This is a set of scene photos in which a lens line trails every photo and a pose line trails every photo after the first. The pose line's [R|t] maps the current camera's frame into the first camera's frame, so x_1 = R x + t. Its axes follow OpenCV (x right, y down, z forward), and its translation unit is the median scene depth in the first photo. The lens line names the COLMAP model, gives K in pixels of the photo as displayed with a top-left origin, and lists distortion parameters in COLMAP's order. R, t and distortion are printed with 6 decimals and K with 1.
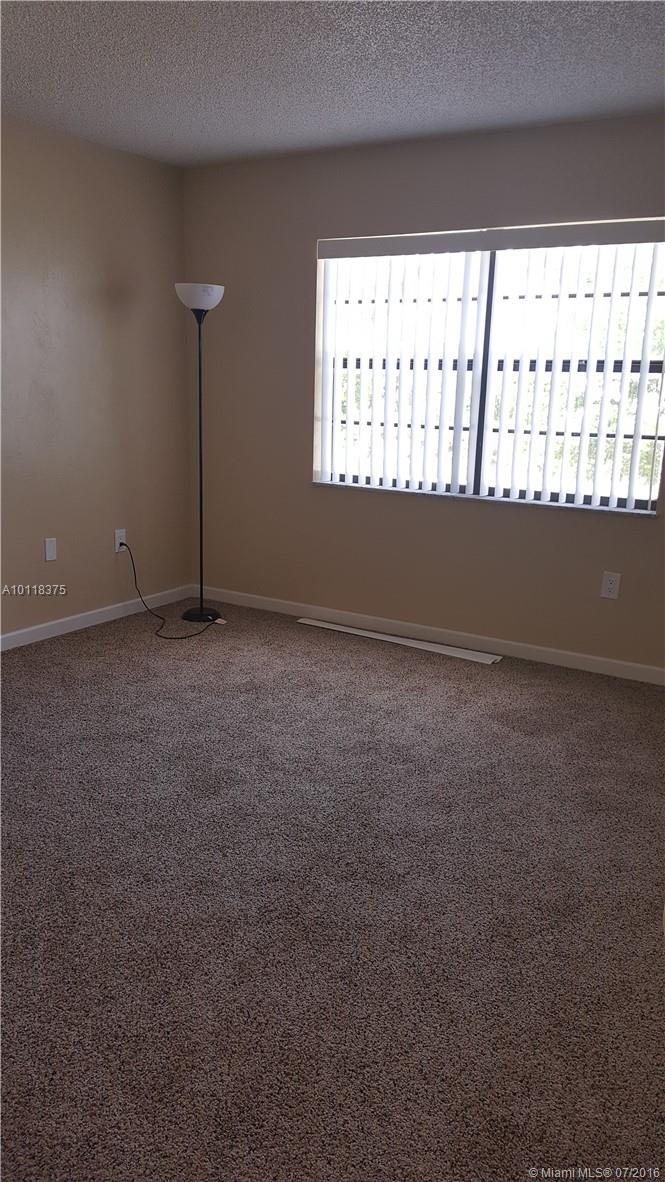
lens RADIAL K [[892.8, 0, 332.5], [0, 892.8, 591.0], [0, 0, 1]] dist [0.002173, -0.002633]
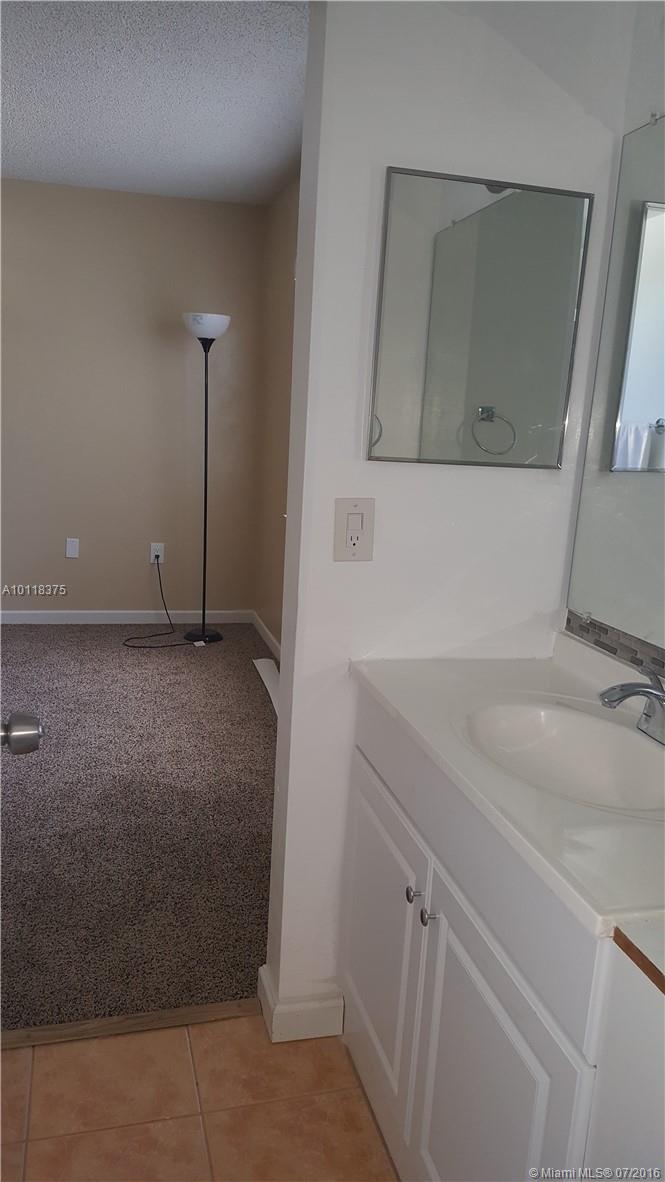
lens RADIAL K [[892.8, 0, 332.5], [0, 892.8, 591.0], [0, 0, 1]] dist [0.002173, -0.002633]
pose [[0.735221, 0.154862, -0.659899, 0.679641], [-0.196570, 0.980427, 0.011075, -0.069291], [0.648699, 0.121574, 0.751272, 0.354209]]
